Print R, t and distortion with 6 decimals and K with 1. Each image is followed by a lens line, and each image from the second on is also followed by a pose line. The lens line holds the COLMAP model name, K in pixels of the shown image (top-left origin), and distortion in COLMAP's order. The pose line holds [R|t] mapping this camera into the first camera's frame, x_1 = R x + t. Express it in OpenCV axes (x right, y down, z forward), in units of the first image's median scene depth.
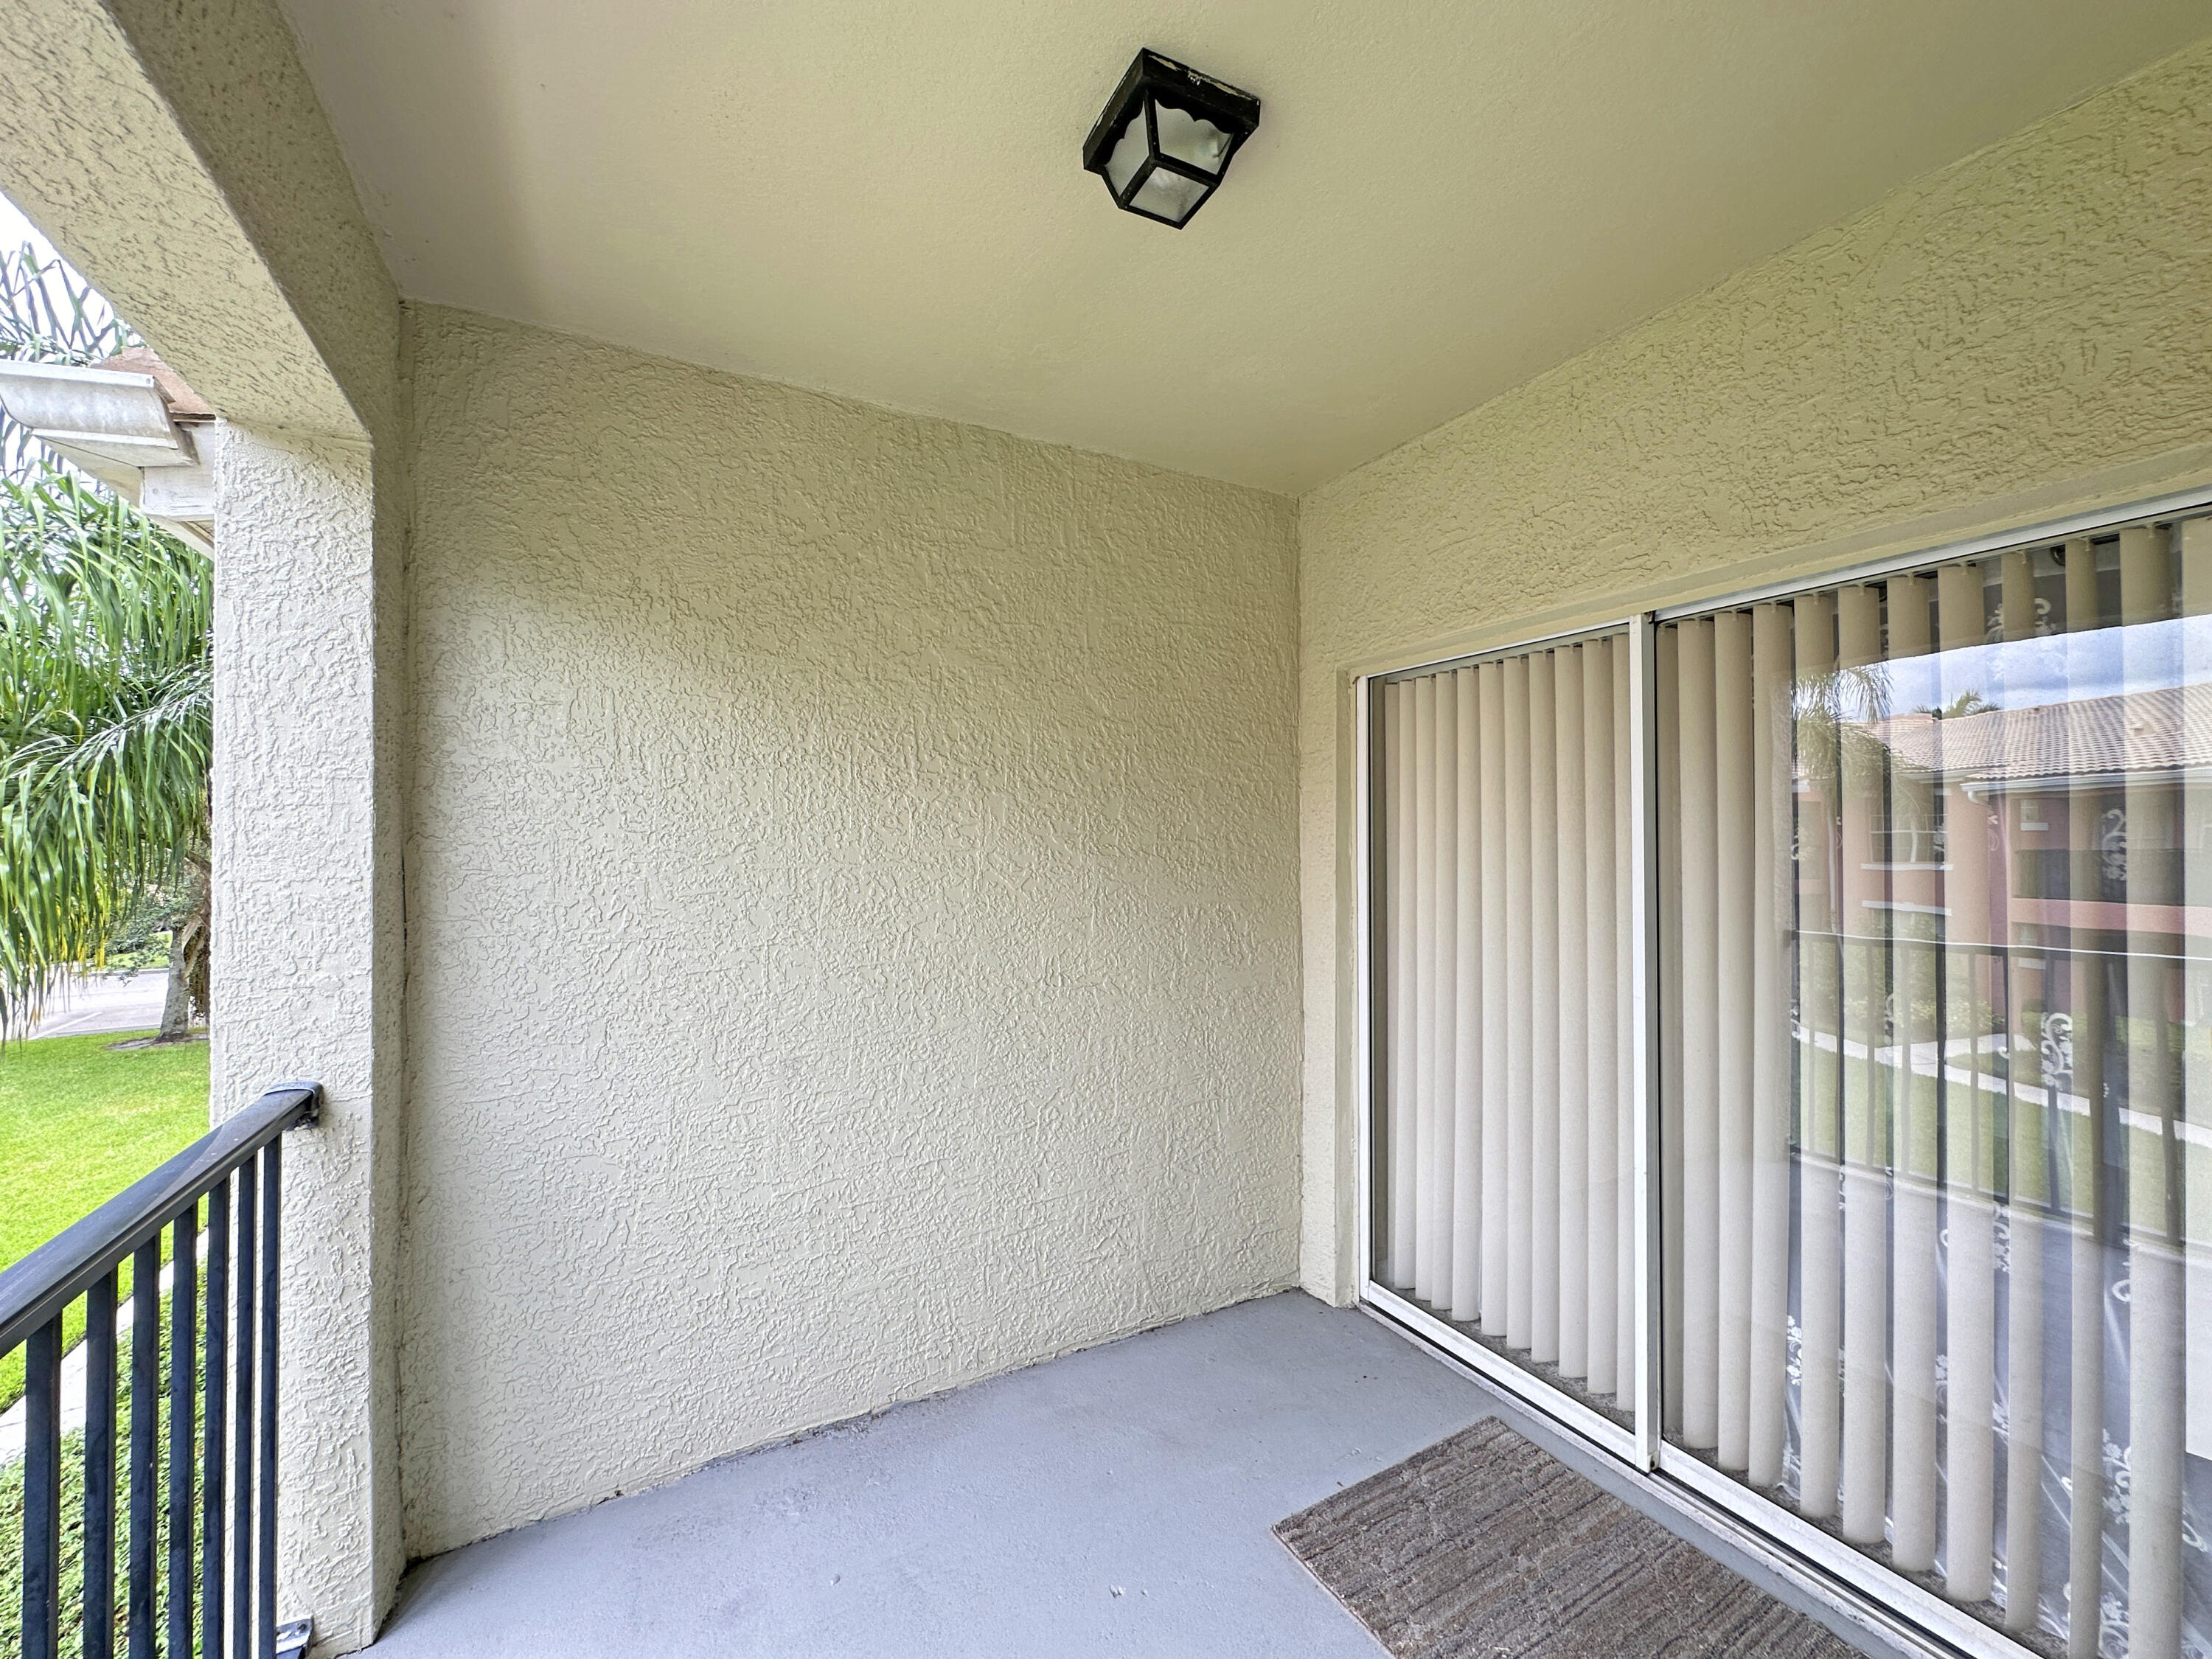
lens RADIAL K [[892.1, 0, 1102.5], [0, 892.1, 832.7], [0, 0, 1]] dist [-0.004409, 0.001207]
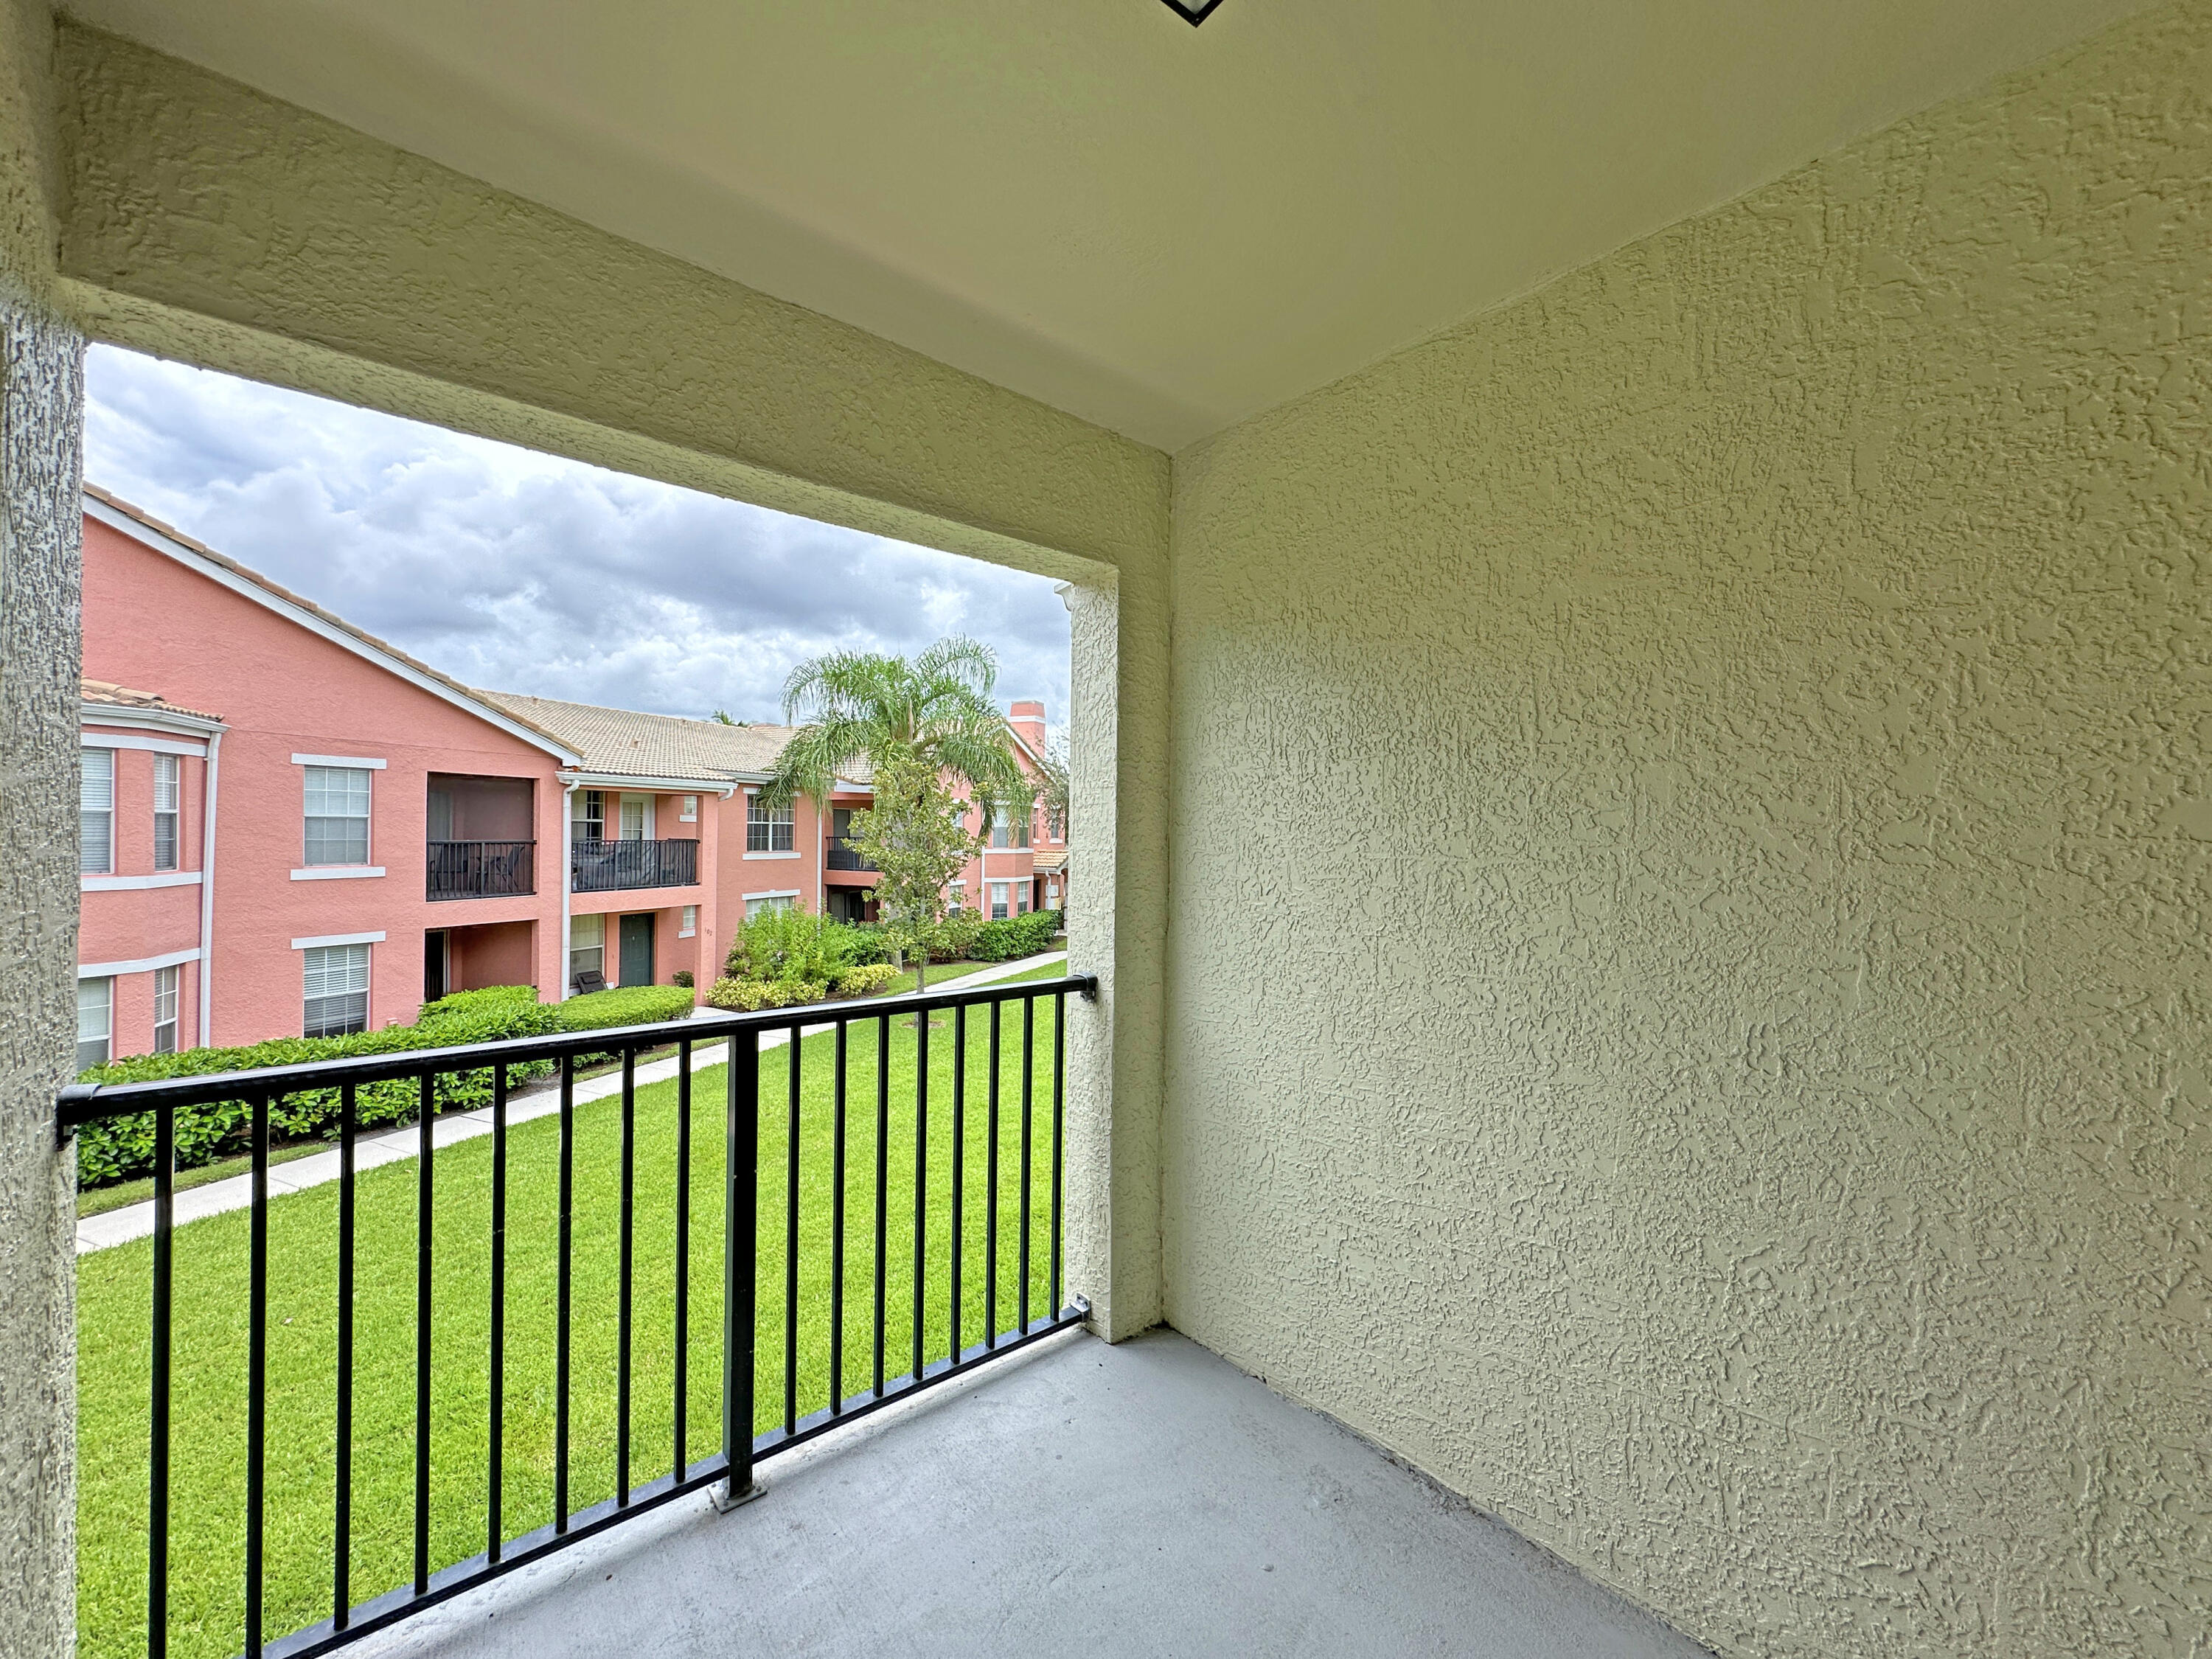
lens RADIAL K [[892.1, 0, 1100.9], [0, 892.1, 827.2], [0, 0, 1]] dist [-0.004409, 0.001207]
pose [[0.201396, 0.003710, -0.979503, 0.500729], [-0.002092, 0.999992, 0.003358, 0.003147], [0.979508, 0.001373, 0.201402, 0.480545]]
